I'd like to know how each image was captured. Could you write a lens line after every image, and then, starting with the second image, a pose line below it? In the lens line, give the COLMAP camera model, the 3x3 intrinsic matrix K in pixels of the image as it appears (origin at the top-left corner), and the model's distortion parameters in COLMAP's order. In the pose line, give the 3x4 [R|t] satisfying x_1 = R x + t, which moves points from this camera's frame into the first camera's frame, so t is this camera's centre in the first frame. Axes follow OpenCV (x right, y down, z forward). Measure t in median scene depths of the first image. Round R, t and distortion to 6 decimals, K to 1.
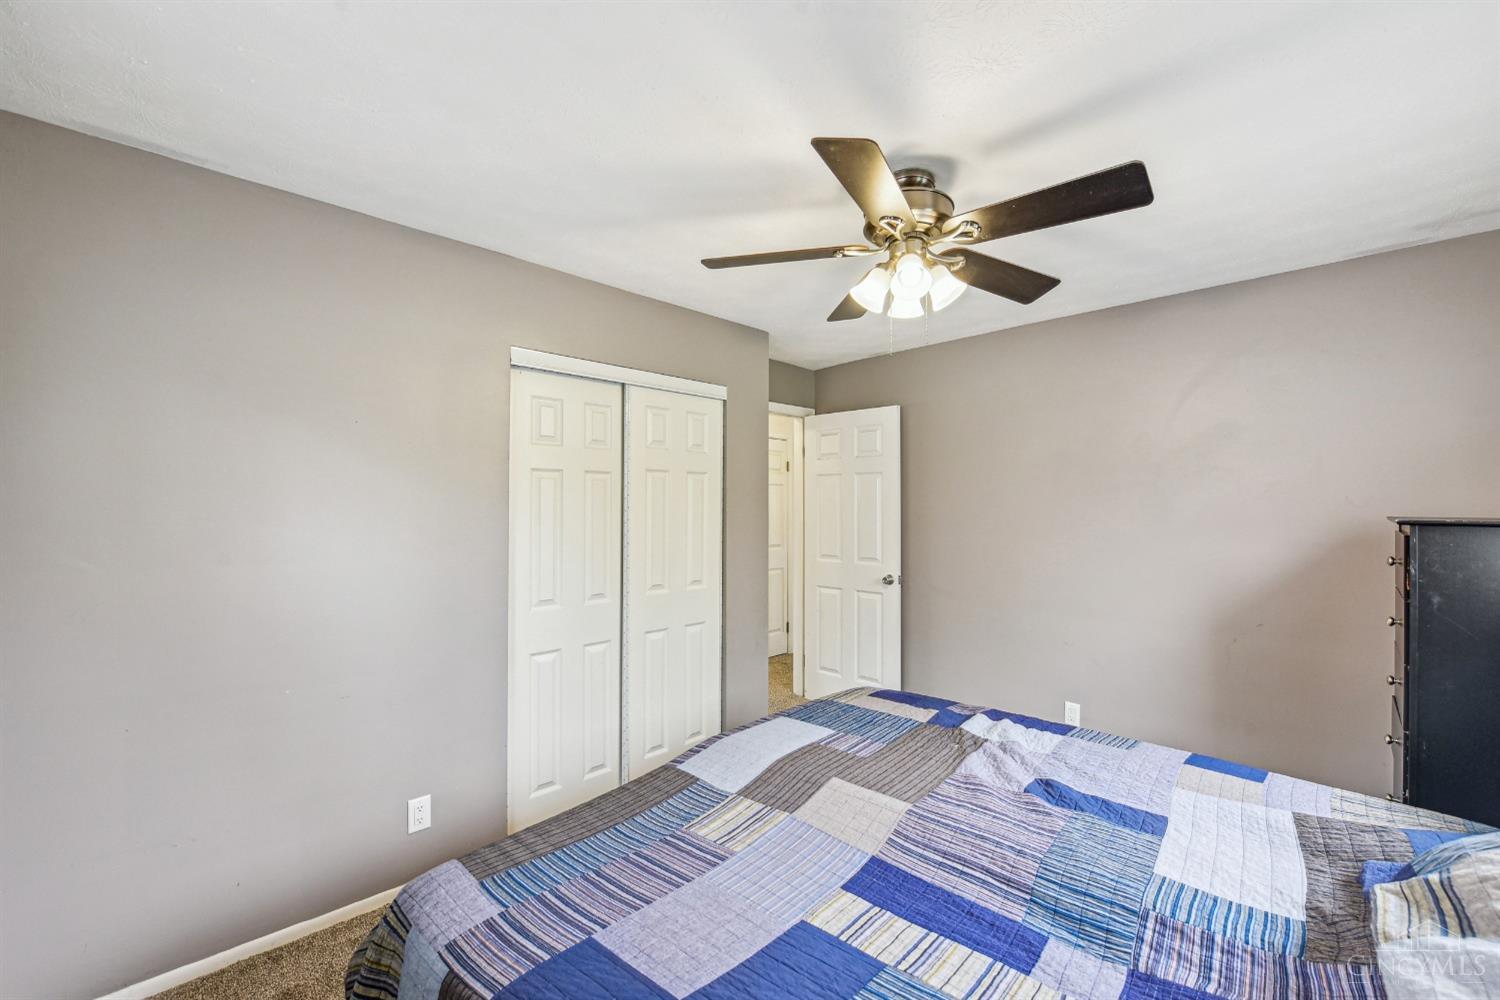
lens RADIAL K [[634.6, 0, 750.0], [0, 634.6, 500.0], [0, 0, 1]] dist [-0.027217, 0.000130]
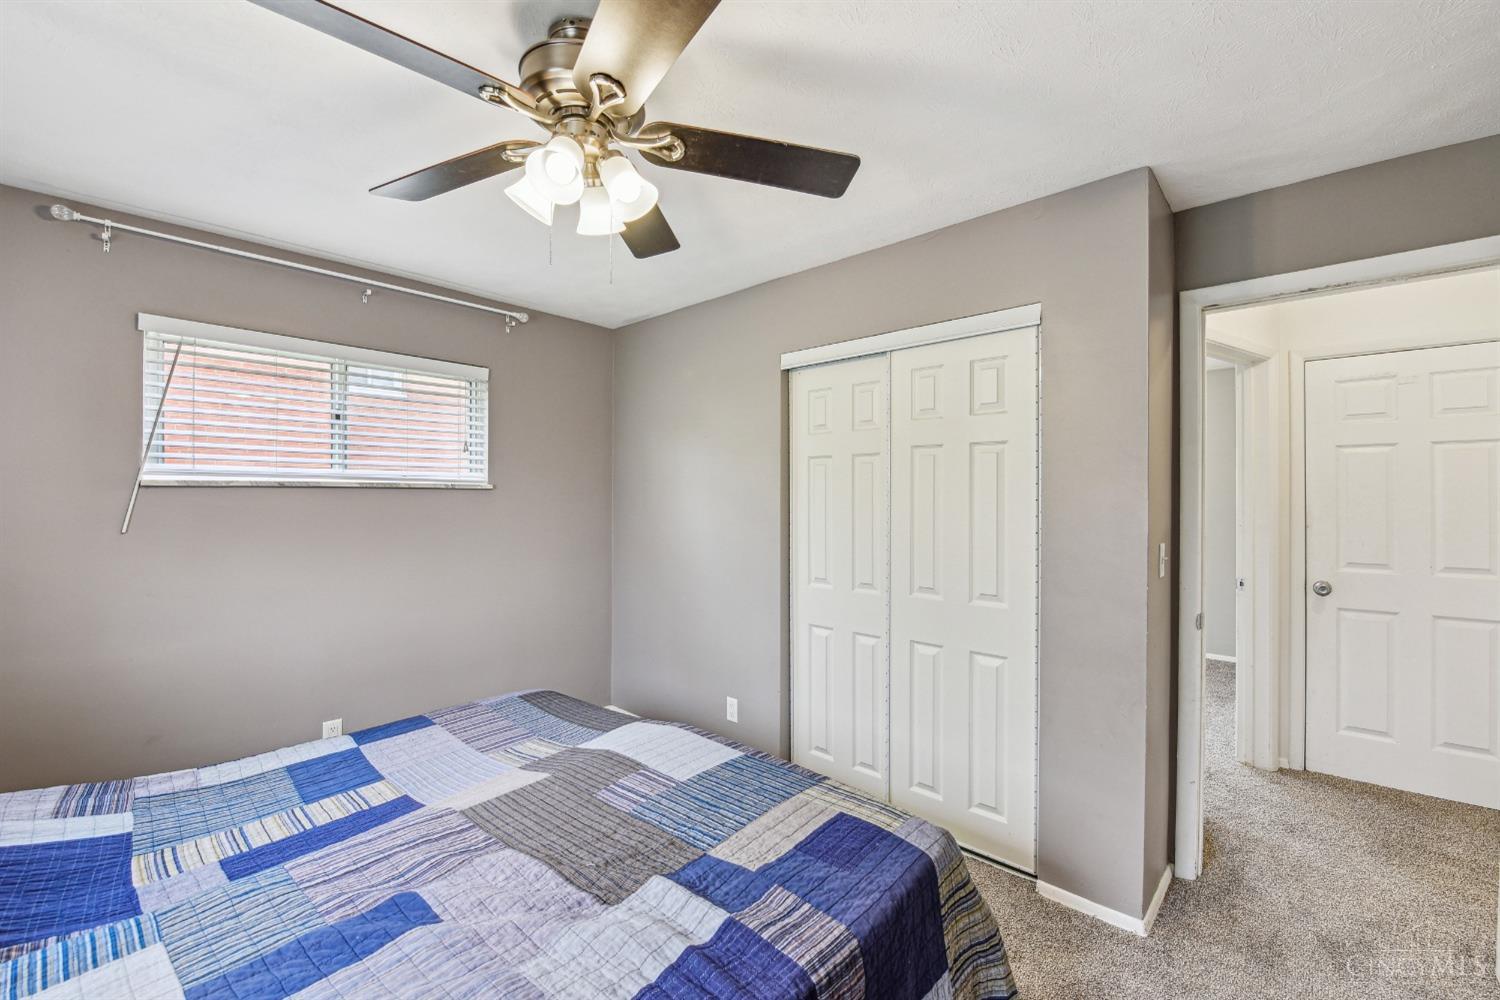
lens RADIAL K [[604.4, 0, 750.0], [0, 604.4, 500.0], [0, 0, 1]] dist [-0.010576, -0.000307]
pose [[0.030103, 0.013844, -0.999451, 0.942822], [0.015481, 0.999778, 0.014315, 0.010485], [0.999427, -0.015904, 0.029882, 1.146989]]
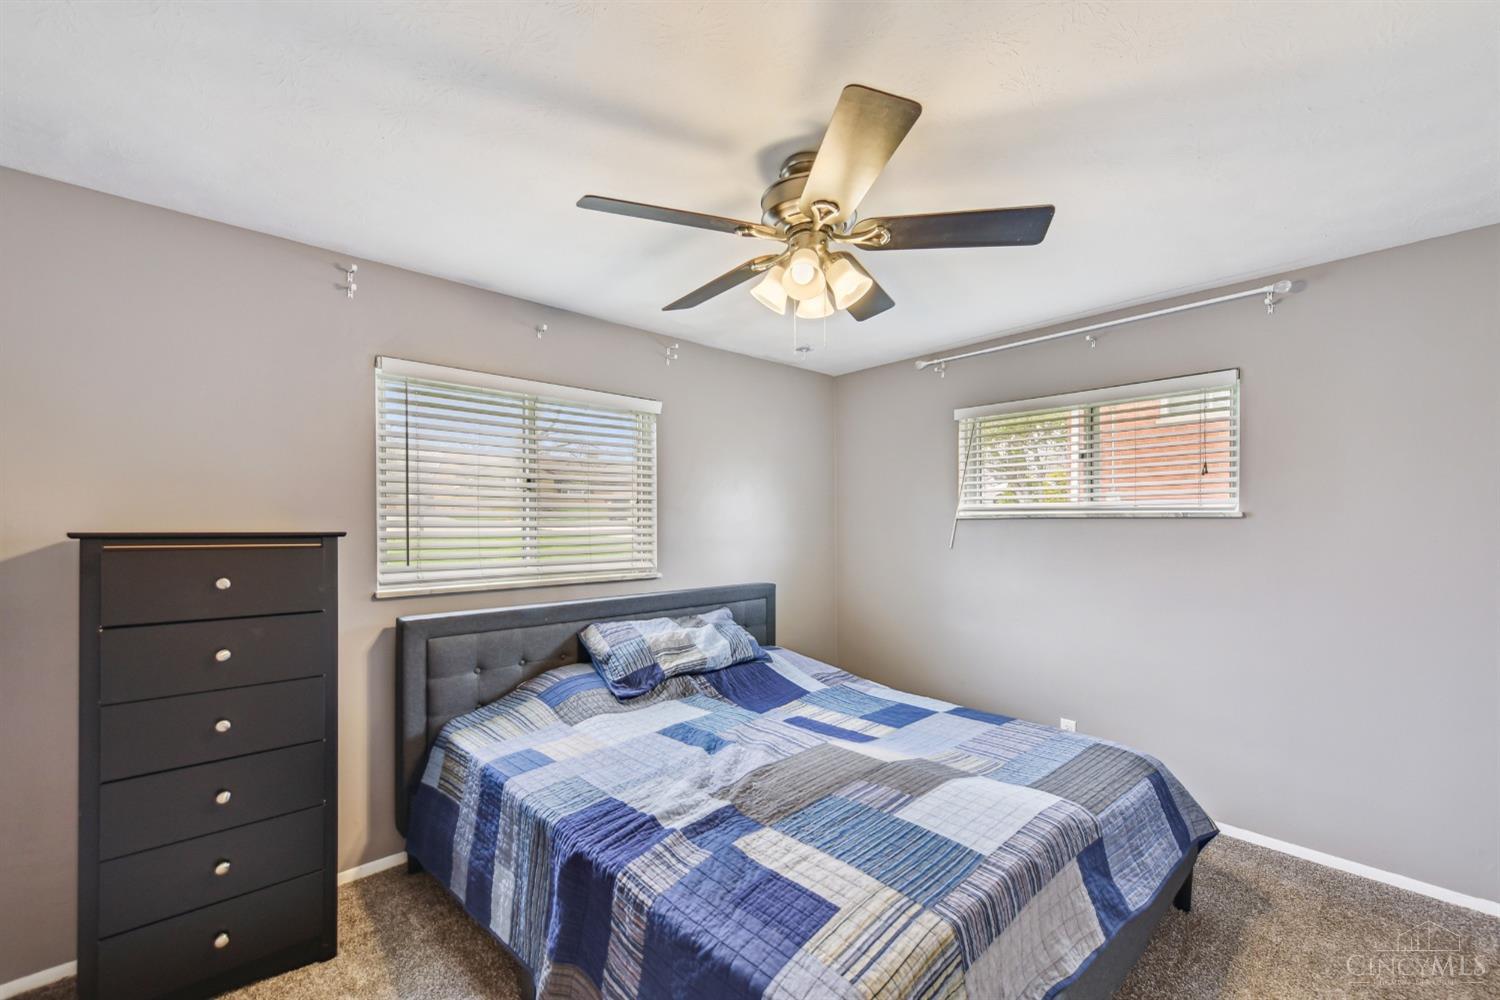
lens RADIAL K [[593.4, 0, 750.3], [0, 593.4, 533.2], [0, 0, 1]] dist [-0.010013, -0.000063]
pose [[-0.999002, 0.001601, 0.044632, 0.295221], [0.001318, 0.999979, -0.006374, 0.035884], [-0.044641, -0.006309, -0.998983, 1.845973]]
